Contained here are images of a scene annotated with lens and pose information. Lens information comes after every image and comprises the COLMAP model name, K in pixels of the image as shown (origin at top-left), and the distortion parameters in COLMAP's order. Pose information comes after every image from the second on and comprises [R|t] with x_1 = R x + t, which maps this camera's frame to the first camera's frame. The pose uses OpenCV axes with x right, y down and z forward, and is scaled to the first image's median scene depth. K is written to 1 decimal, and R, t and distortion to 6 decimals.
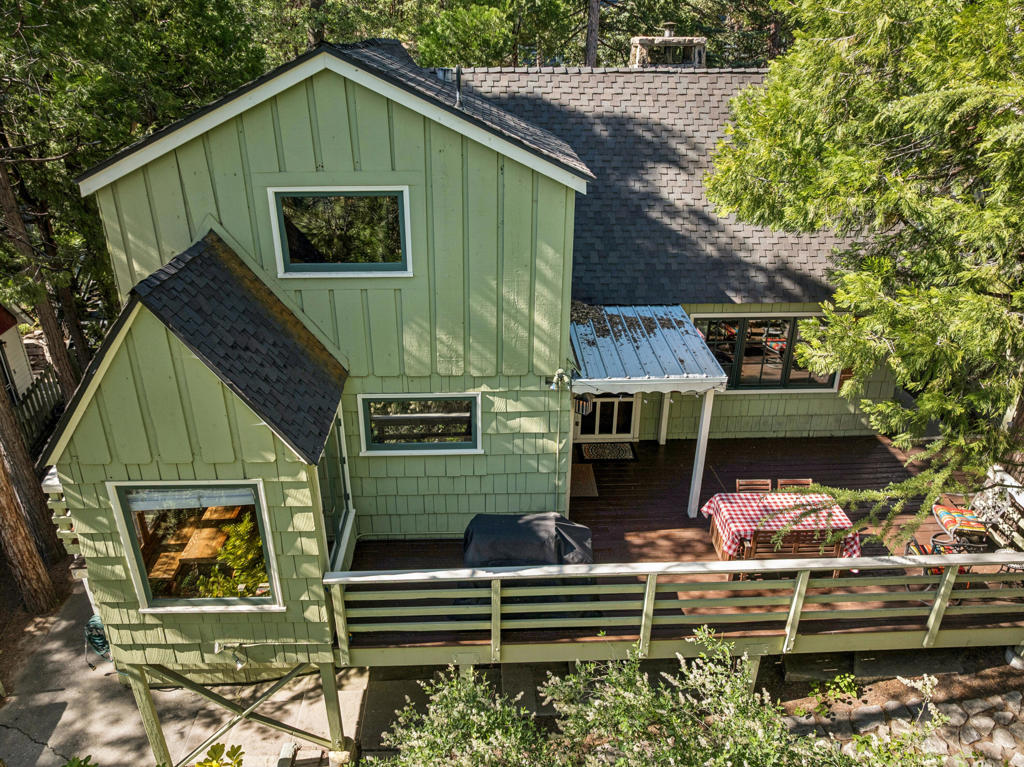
lens RADIAL K [[714.4, 0, 512.0], [0, 714.4, 383.5], [0, 0, 1]] dist [-0.031777, -0.006254]
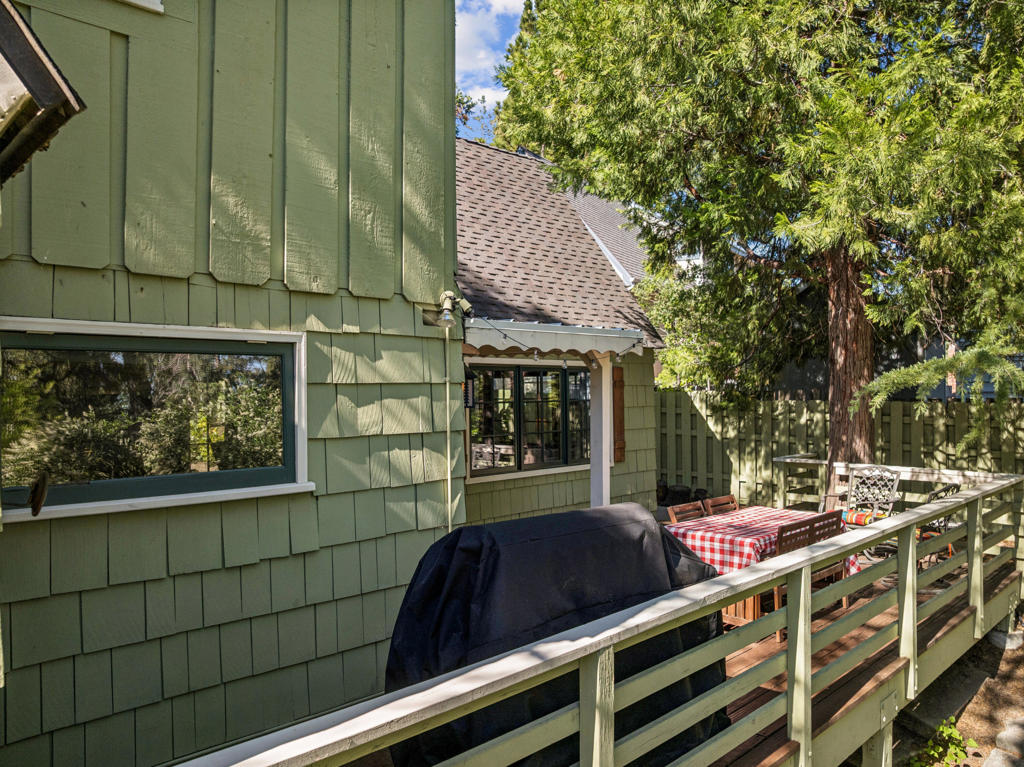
lens RADIAL K [[720.6, 0, 499.6], [0, 720.6, 418.4], [0, 0, 1]] dist [-0.019883, -0.001857]
pose [[0.760206, -0.033973, 0.648793, -0.274917], [0.285745, 0.914340, -0.286936, 0.252099], [-0.583469, 0.403520, 0.704794, 0.724790]]
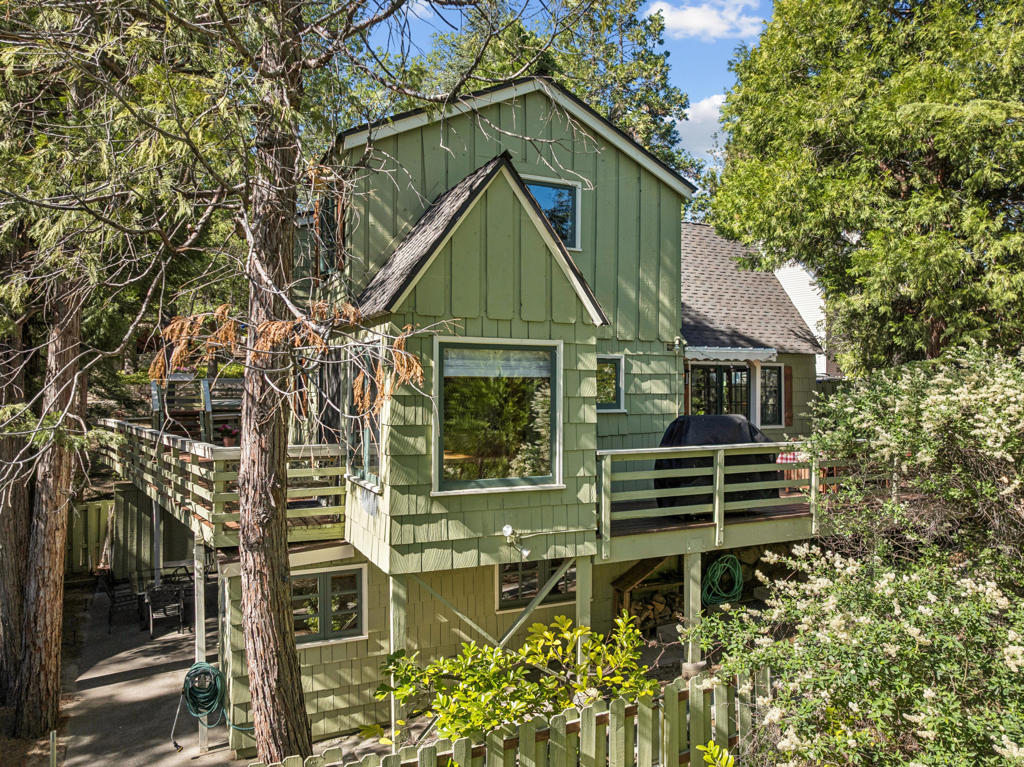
lens RADIAL K [[714.4, 0, 512.0], [0, 714.4, 383.5], [0, 0, 1]] dist [-0.031777, -0.006254]
pose [[0.921515, 0.001078, 0.388340, -0.783612], [0.165863, 0.903106, -0.396092, 0.573254], [-0.351140, 0.429416, 0.832047, 0.089234]]
